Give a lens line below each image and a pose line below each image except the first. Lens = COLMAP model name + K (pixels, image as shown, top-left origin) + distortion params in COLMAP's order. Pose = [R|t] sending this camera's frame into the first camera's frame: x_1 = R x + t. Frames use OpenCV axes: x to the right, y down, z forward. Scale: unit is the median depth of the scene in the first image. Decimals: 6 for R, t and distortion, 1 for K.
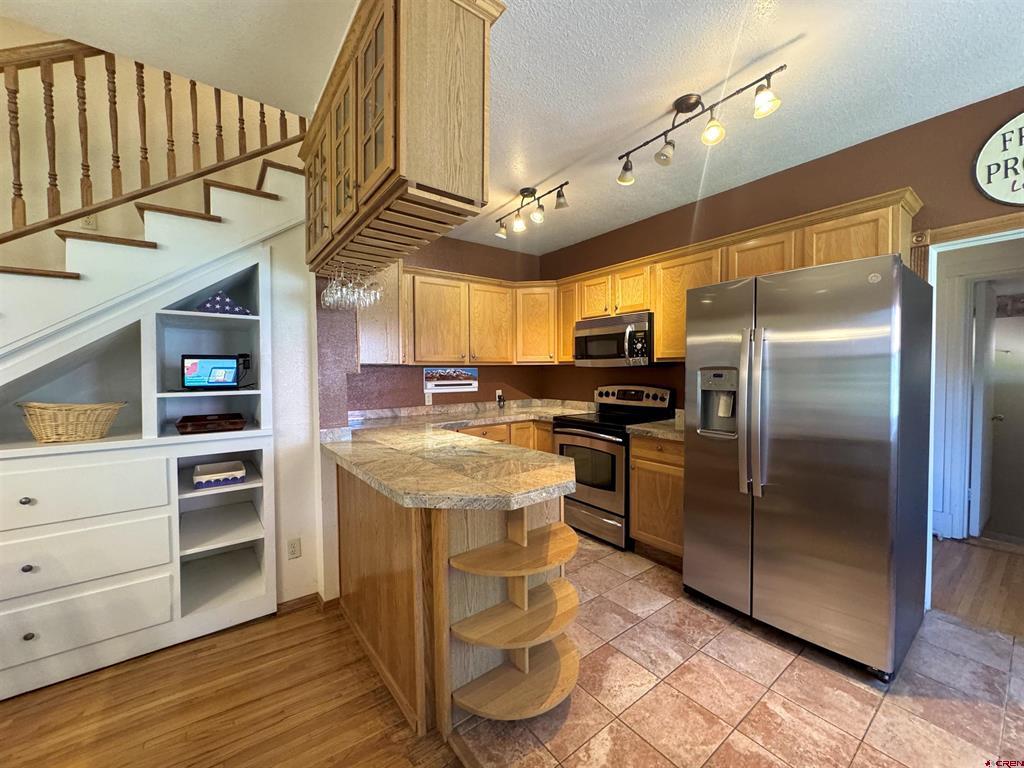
lens RADIAL K [[407.6, 0, 512.4], [0, 407.6, 381.7], [0, 0, 1]] dist [-0.001348, -0.000578]
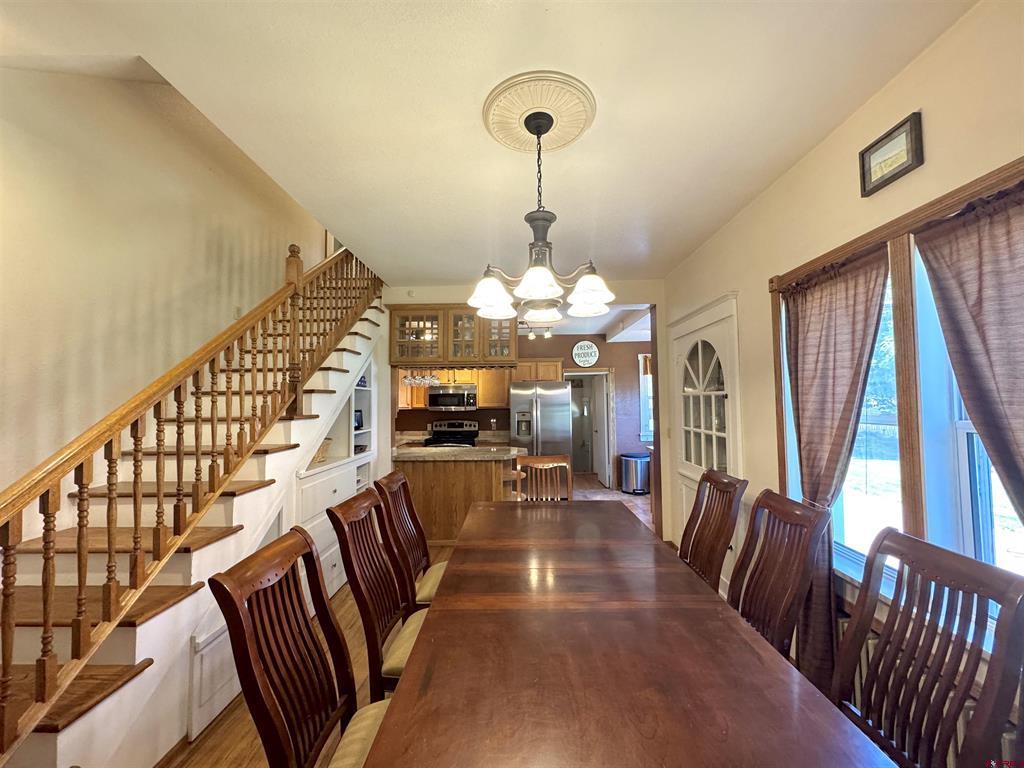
lens RADIAL K [[407.6, 0, 512.4], [0, 407.6, 381.7], [0, 0, 1]] dist [-0.001348, -0.000578]
pose [[0.619490, 0.041217, 0.783922, -1.250278], [0.025337, 0.997050, -0.072446, -0.030357], [-0.784596, 0.064742, 0.616618, -0.479208]]
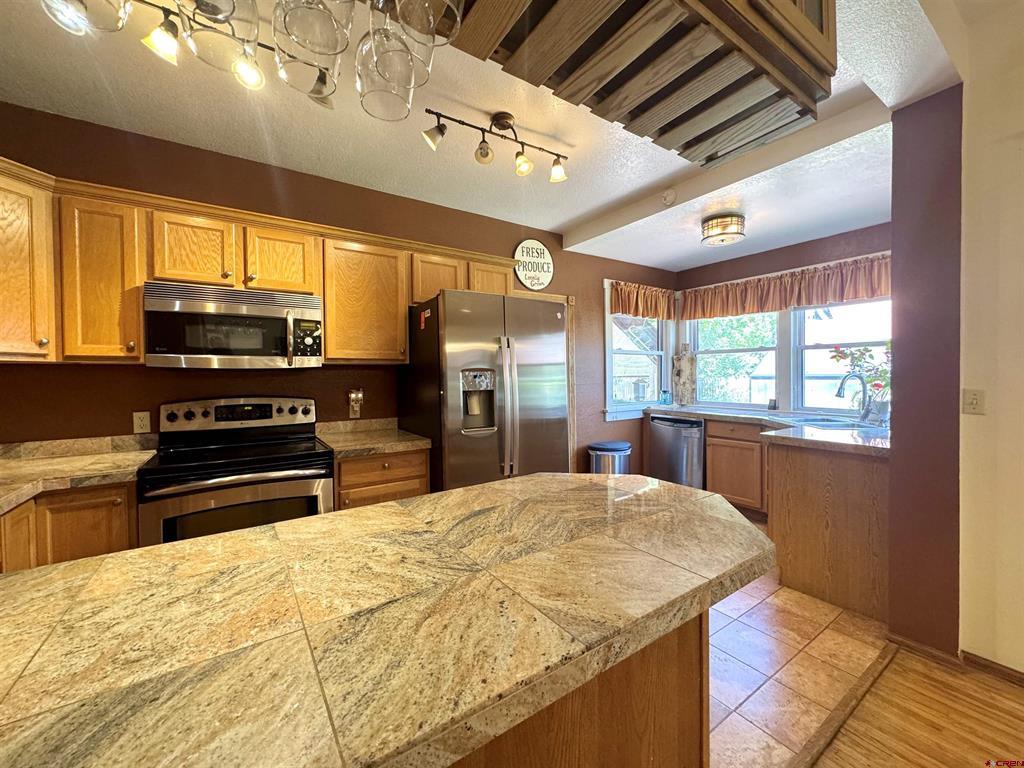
lens RADIAL K [[407.6, 0, 512.4], [0, 407.6, 381.7], [0, 0, 1]] dist [-0.001348, -0.000578]
pose [[0.050839, -0.005365, 0.998692, -0.419505], [0.040925, 0.999157, 0.003284, -0.001184], [-0.997868, 0.040705, 0.051016, 0.621974]]
